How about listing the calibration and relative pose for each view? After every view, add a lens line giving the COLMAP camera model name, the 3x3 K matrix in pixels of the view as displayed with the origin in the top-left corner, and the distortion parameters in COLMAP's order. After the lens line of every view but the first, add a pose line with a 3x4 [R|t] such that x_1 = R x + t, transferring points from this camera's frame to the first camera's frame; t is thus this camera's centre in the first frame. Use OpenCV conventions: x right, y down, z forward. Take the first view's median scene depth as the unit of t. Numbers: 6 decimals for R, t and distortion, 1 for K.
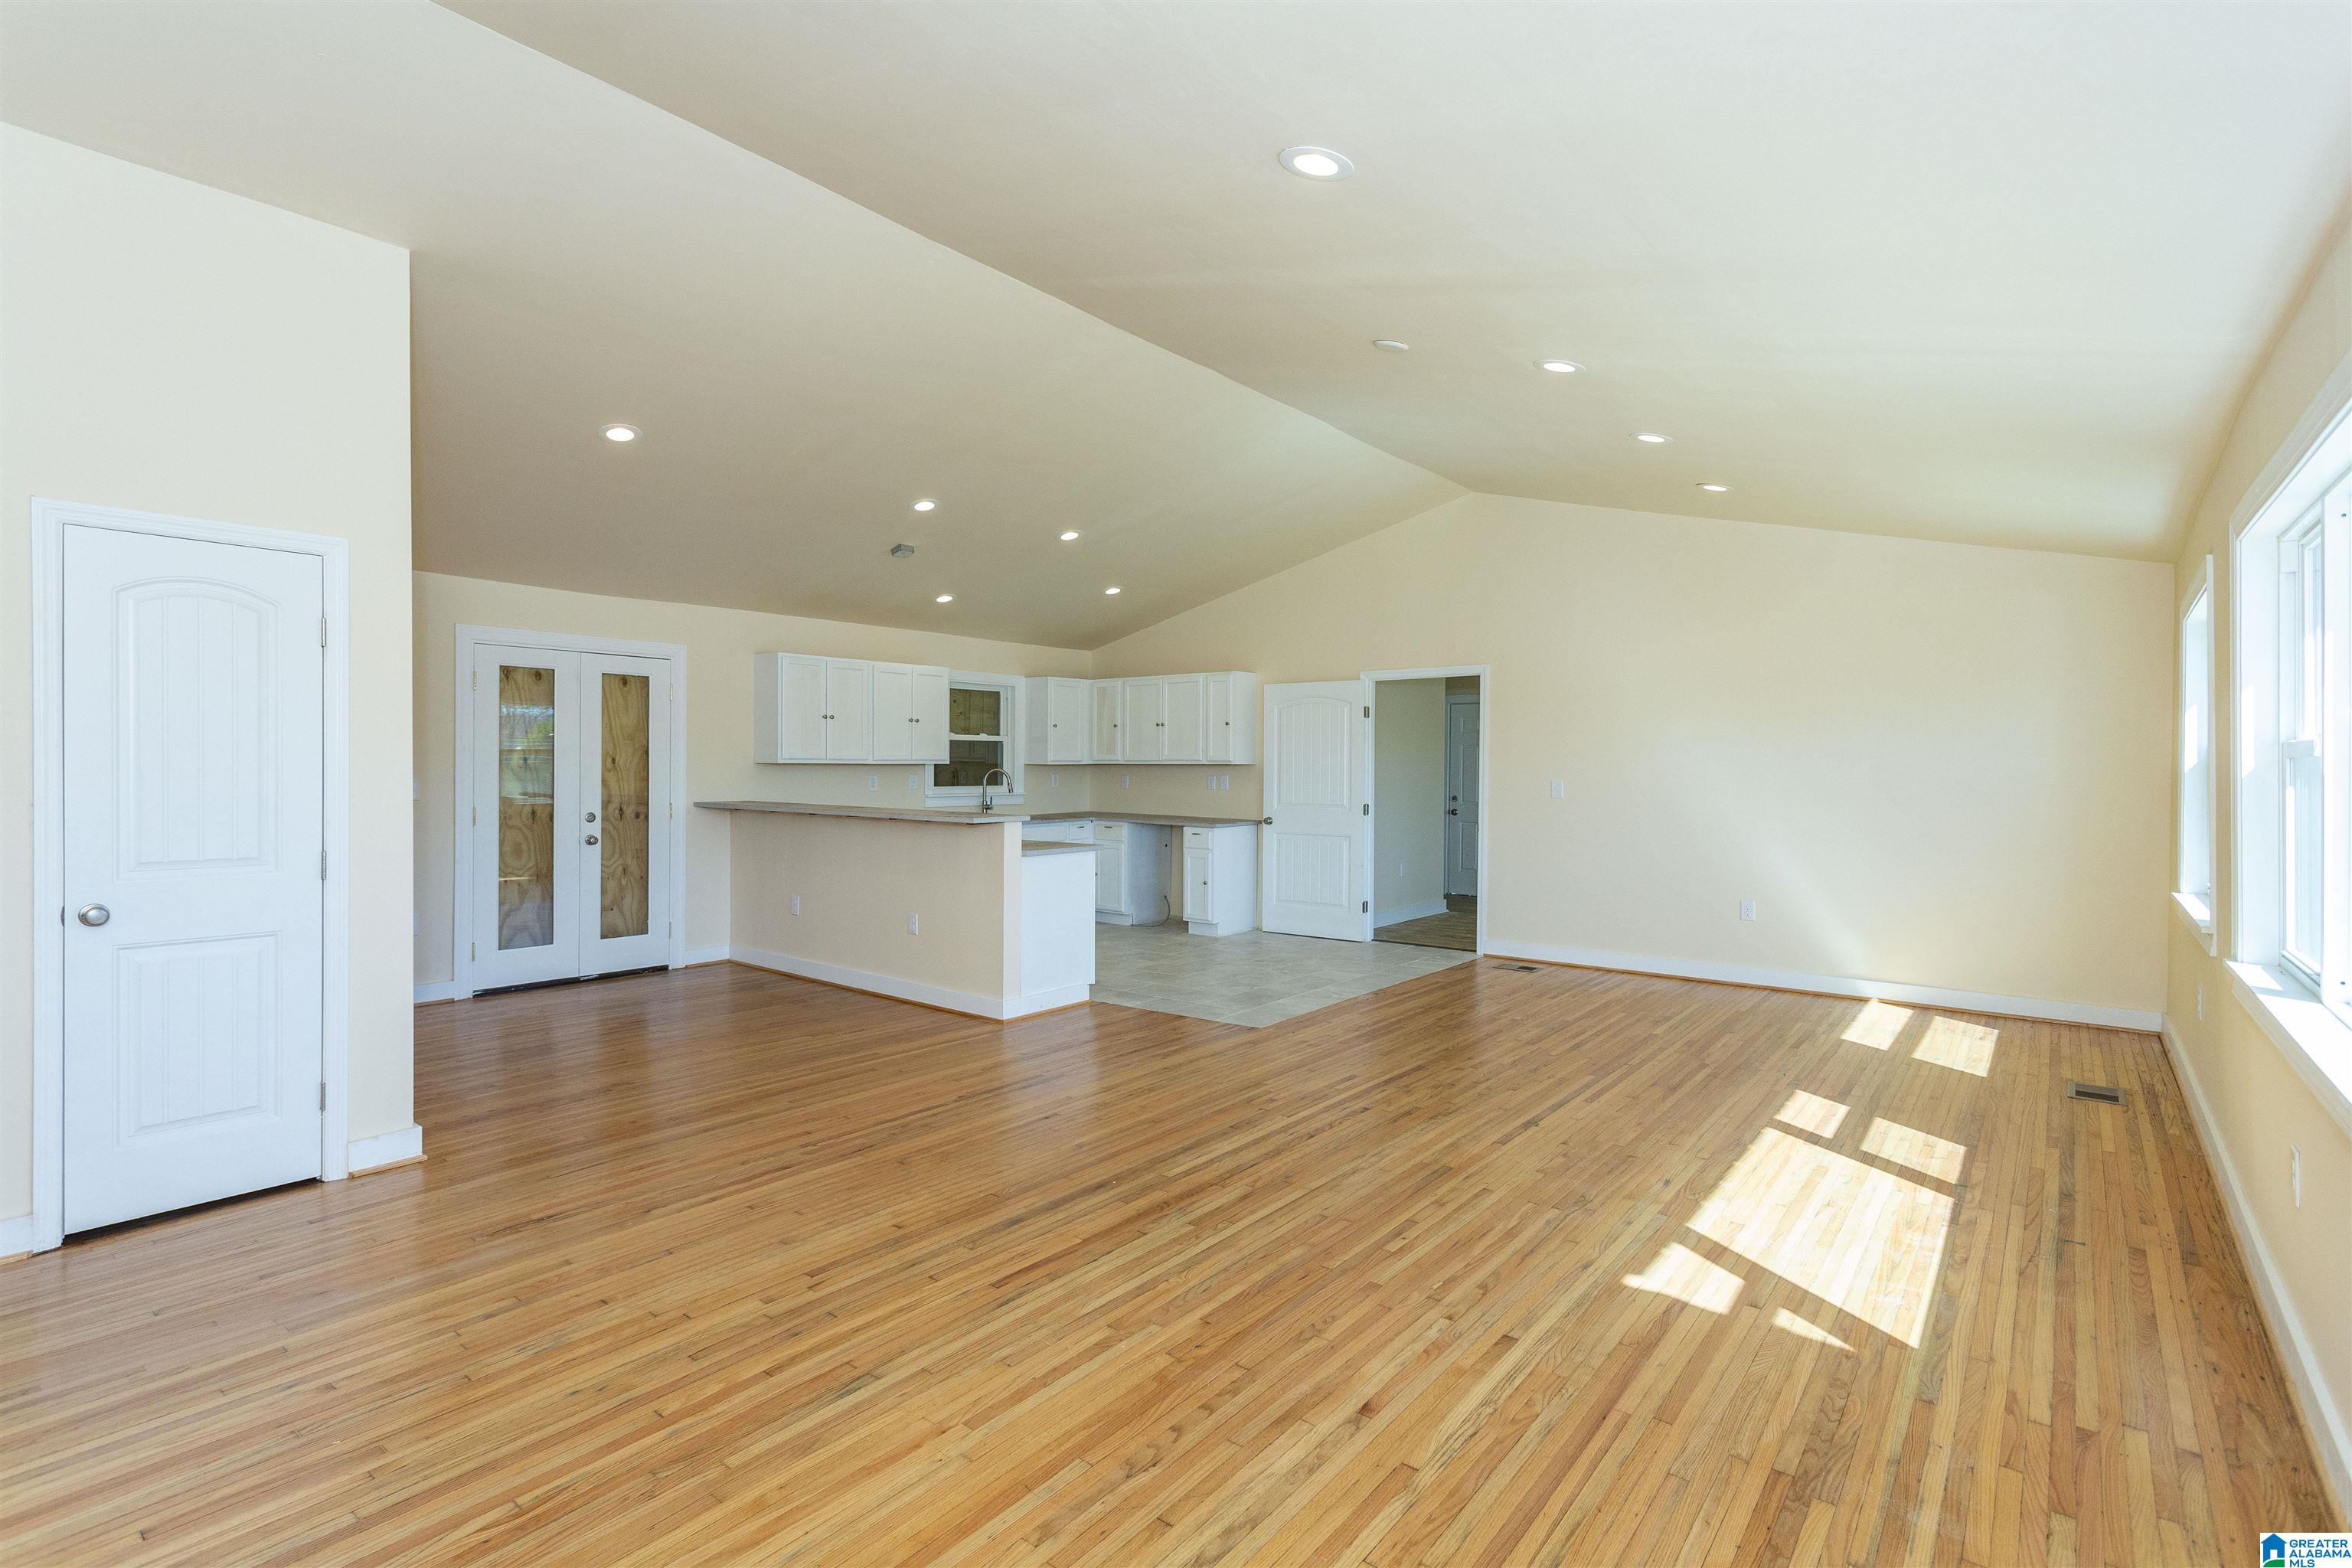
lens RADIAL K [[1124.2, 0, 1151.2], [0, 1124.2, 777.0], [0, 0, 1]] dist [-0.001207, 0.002596]
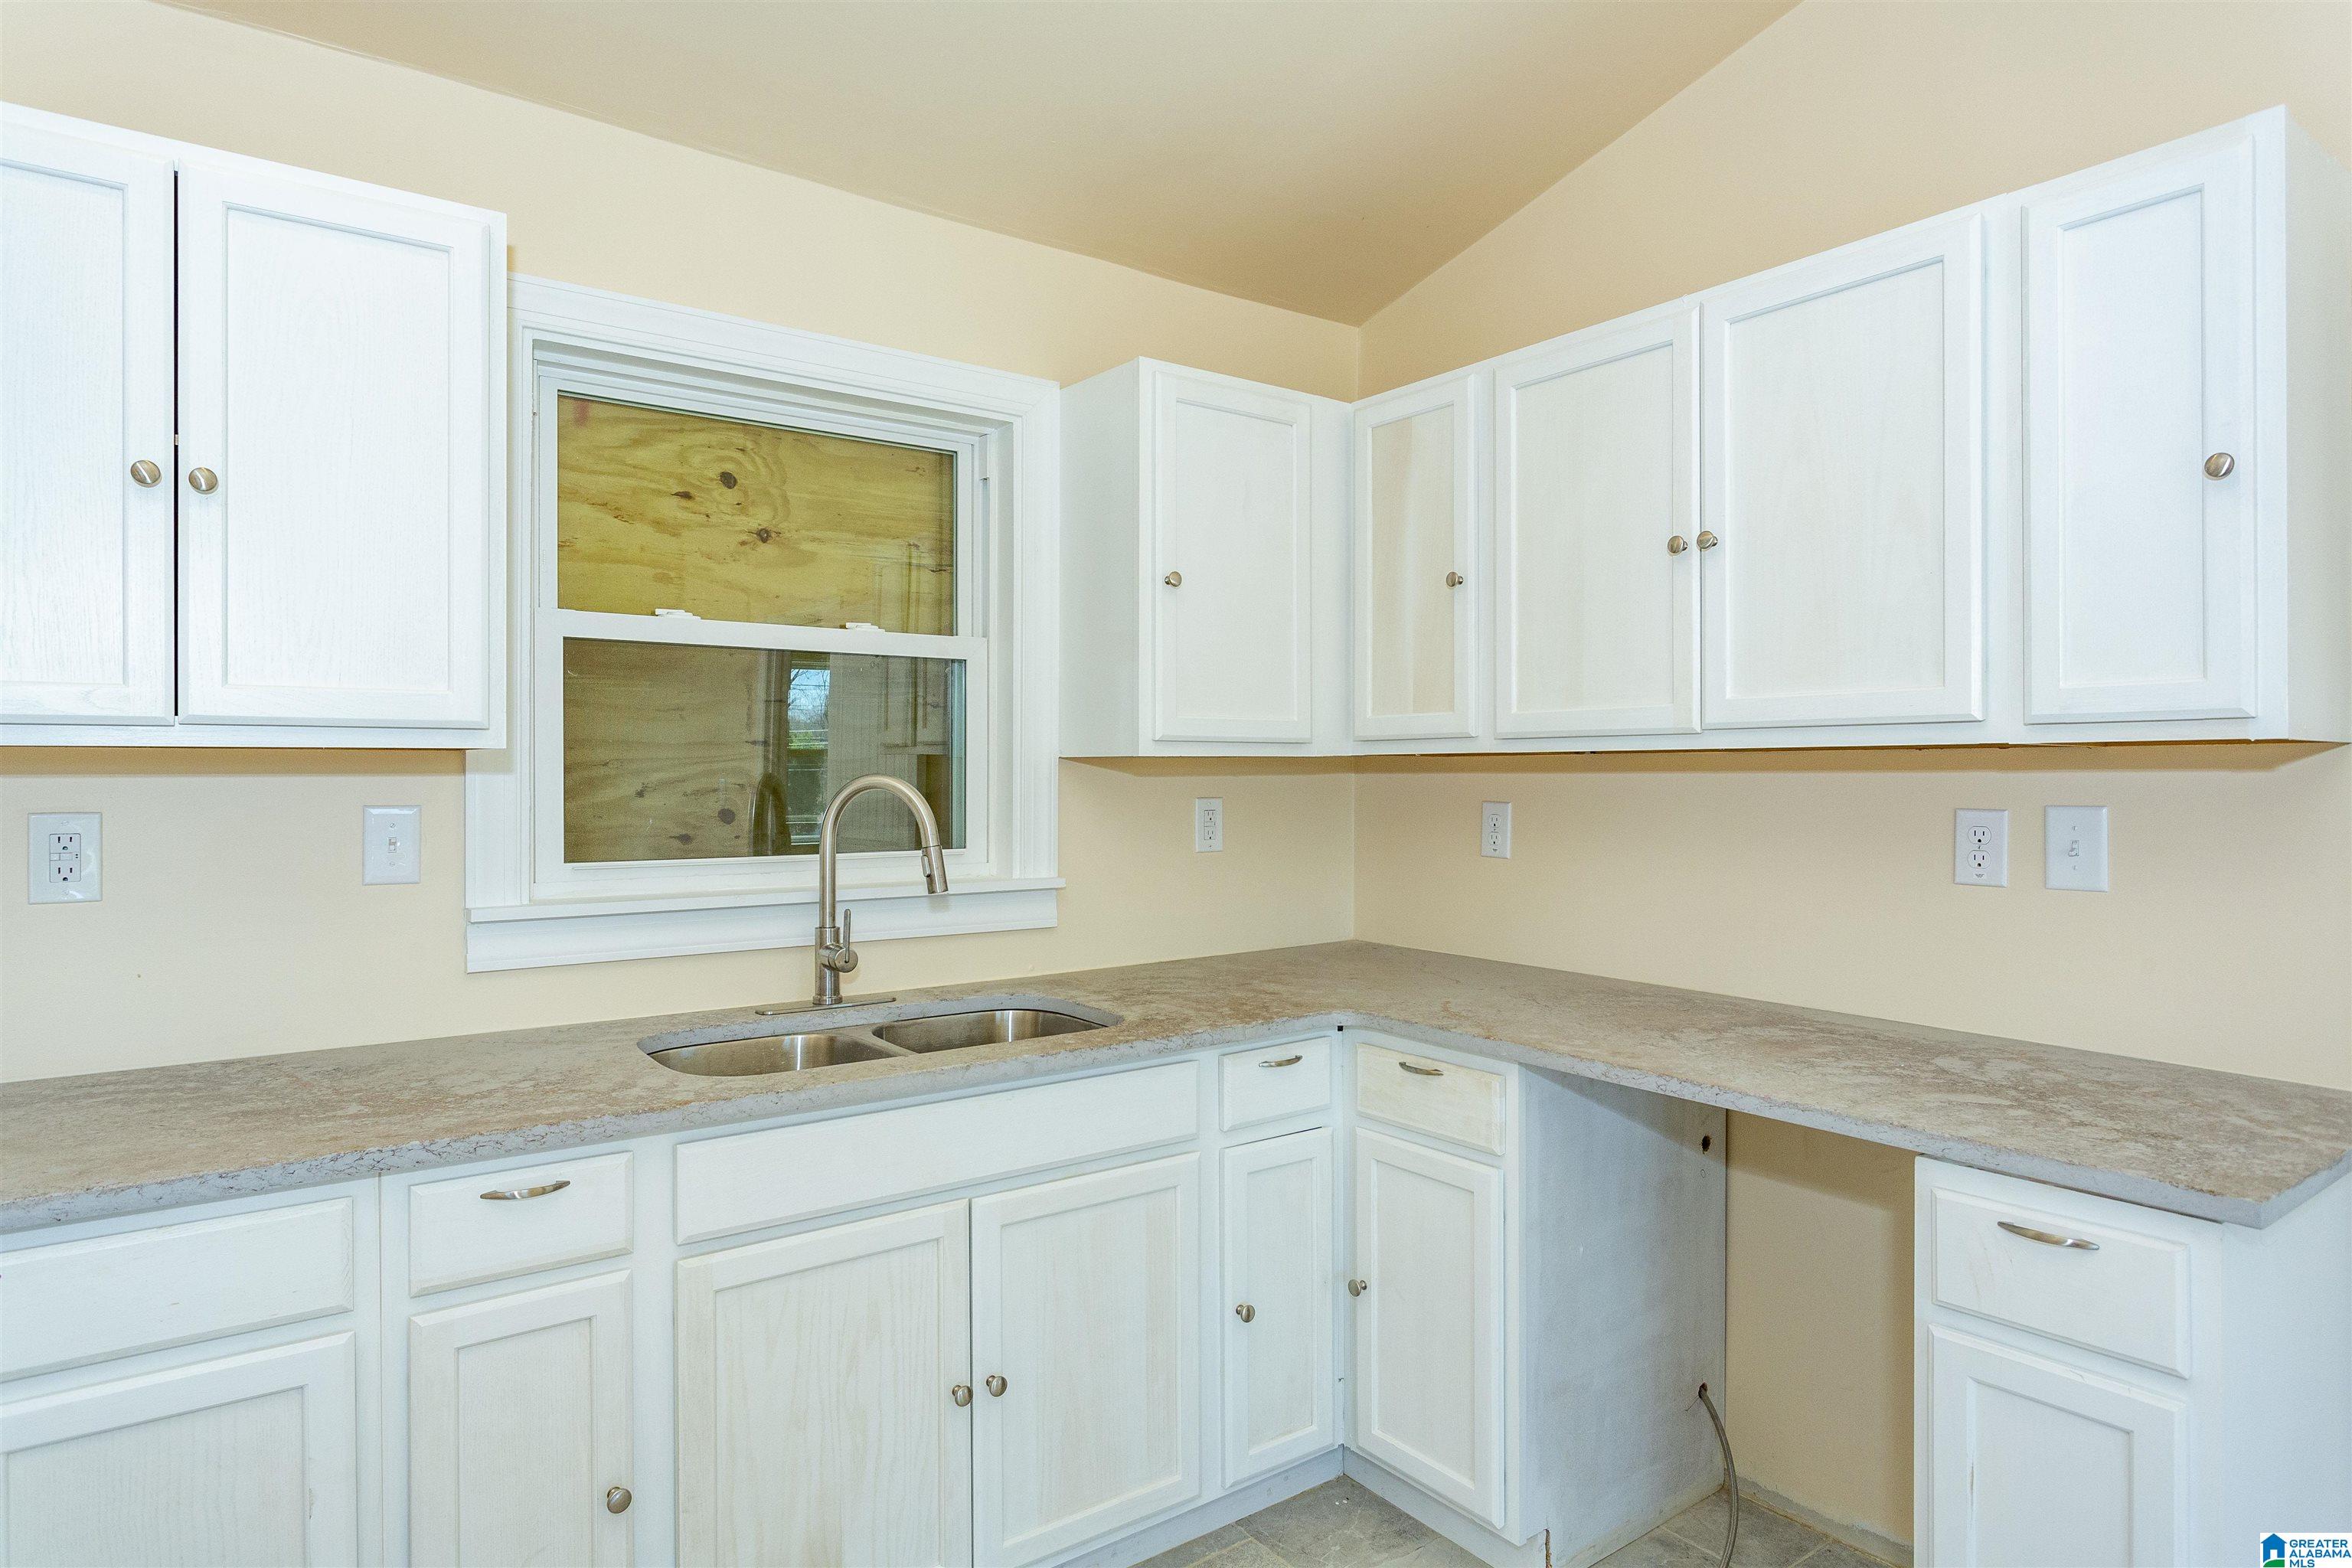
lens RADIAL K [[1349.2, 0, 1175.0], [0, 1349.2, 772.8], [0, 0, 1]] dist [-0.009344, -0.002225]
pose [[0.970190, -0.005922, -0.242274, -0.042695], [0.002724, 0.999905, -0.013536, -0.008263], [0.242331, 0.012472, 0.970113, 1.482542]]
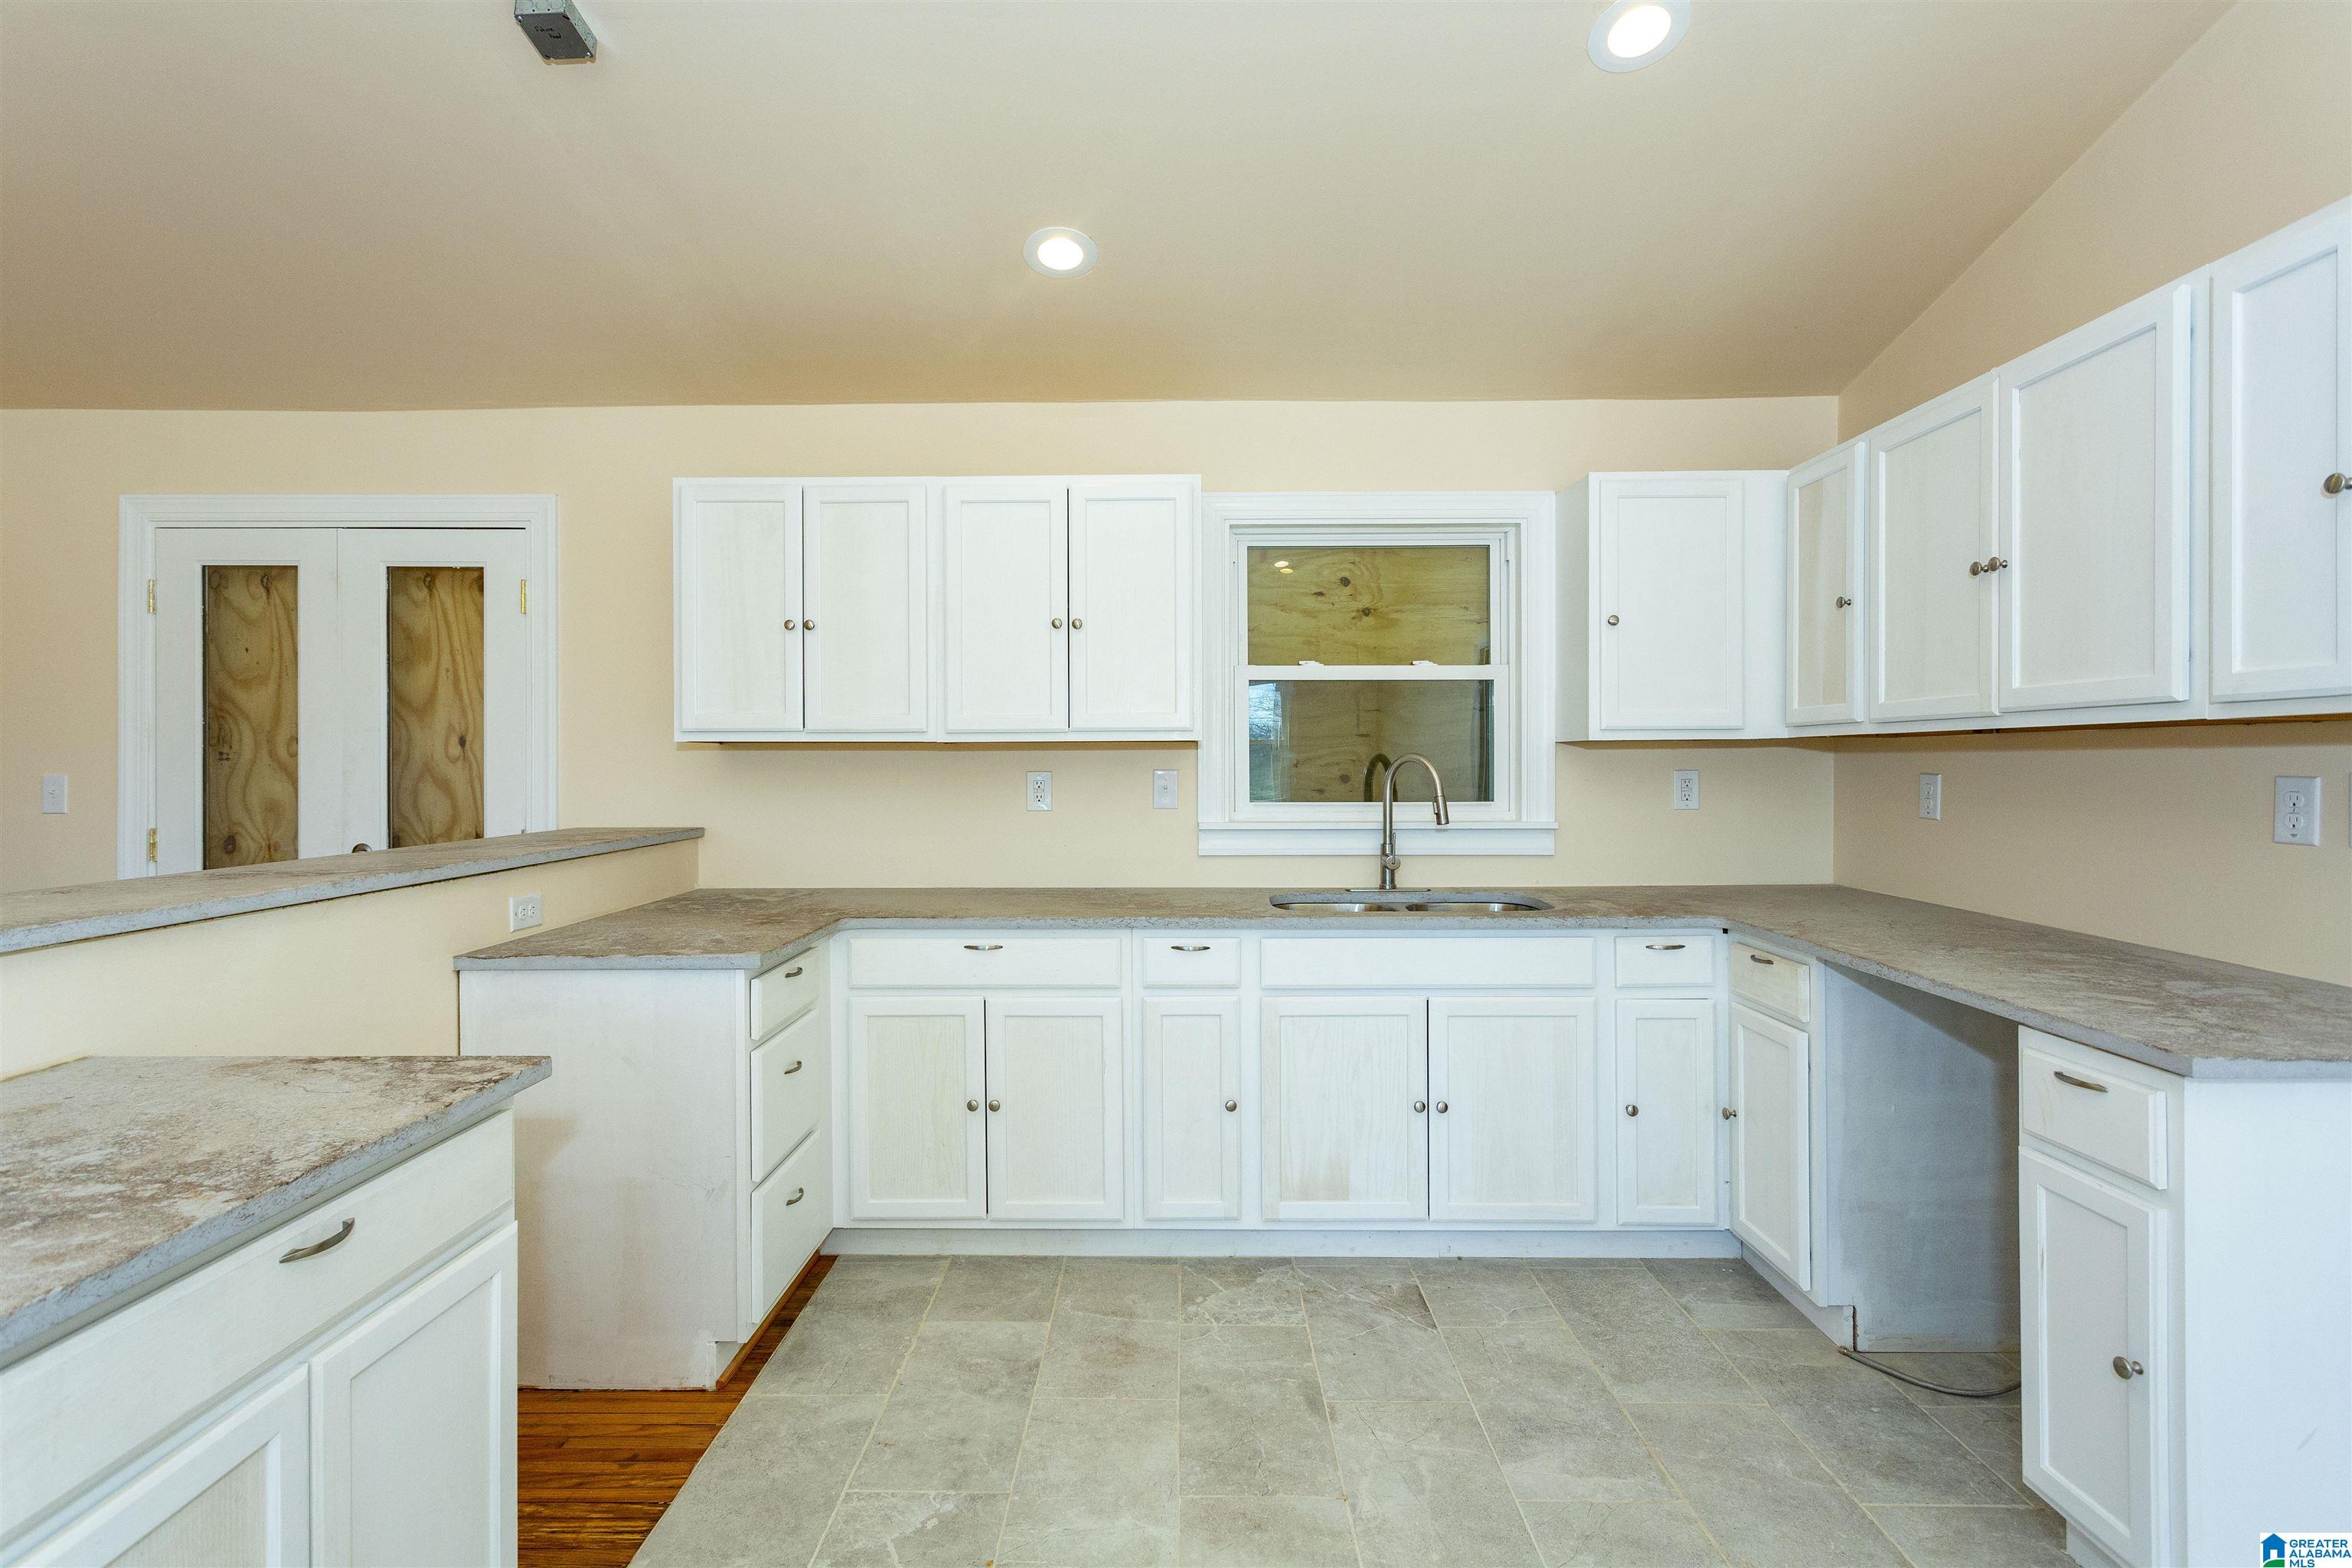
lens RADIAL K [[1124.2, 0, 1163.7], [0, 1124.2, 769.0], [0, 0, 1]] dist [-0.001207, 0.002596]
pose [[0.625378, -0.002436, -0.780318, 0.170533], [-0.003735, 0.999974, -0.006115, -0.000380], [0.780313, 0.006738, 0.625353, 1.387267]]
